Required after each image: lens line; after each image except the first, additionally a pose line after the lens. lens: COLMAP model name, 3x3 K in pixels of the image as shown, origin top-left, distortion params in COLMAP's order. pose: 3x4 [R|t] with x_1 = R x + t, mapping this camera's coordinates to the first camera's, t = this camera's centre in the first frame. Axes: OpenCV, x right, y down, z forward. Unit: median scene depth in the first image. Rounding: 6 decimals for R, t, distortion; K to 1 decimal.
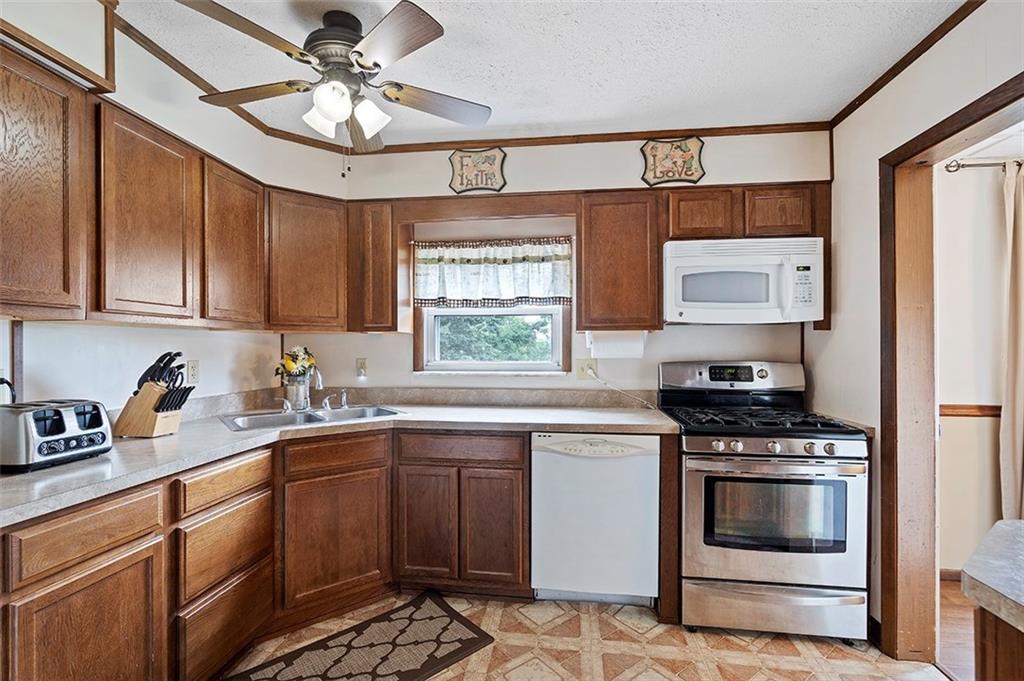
lens RADIAL K [[466.4, 0, 511.7], [0, 466.4, 341.7], [0, 0, 1]] dist [0.001770, 0.002516]
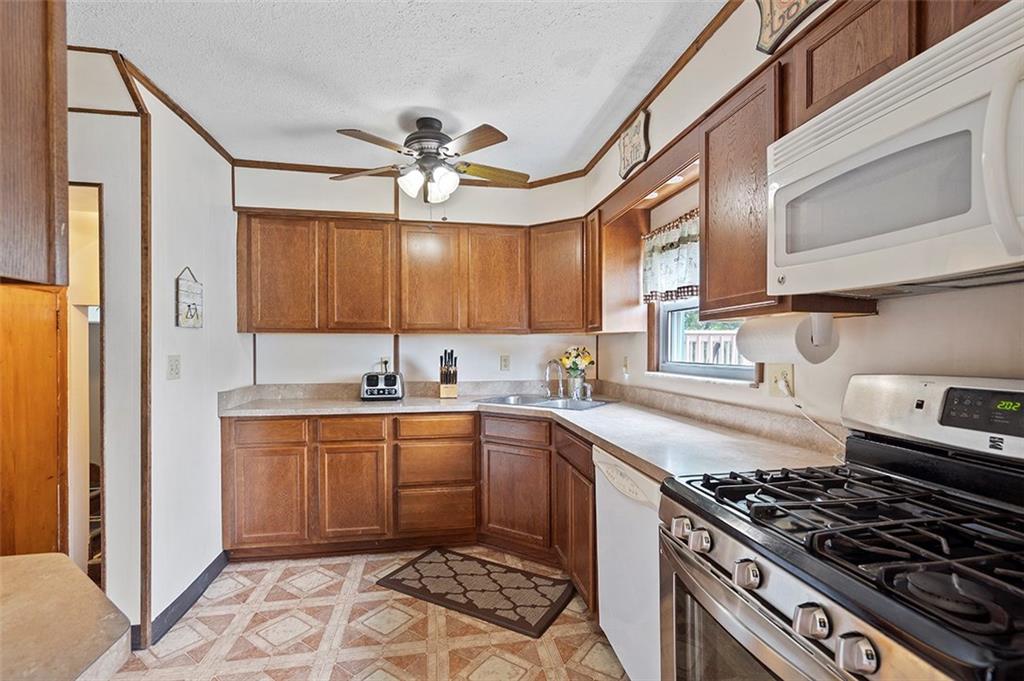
lens RADIAL K [[466.4, 0, 515.0], [0, 466.4, 351.6], [0, 0, 1]] dist [0.001770, 0.002516]
pose [[0.308094, 0.006149, -0.951336, 0.883415], [0.012709, 0.999863, 0.010578, 0.013149], [0.951271, -0.015350, 0.307974, 0.645528]]
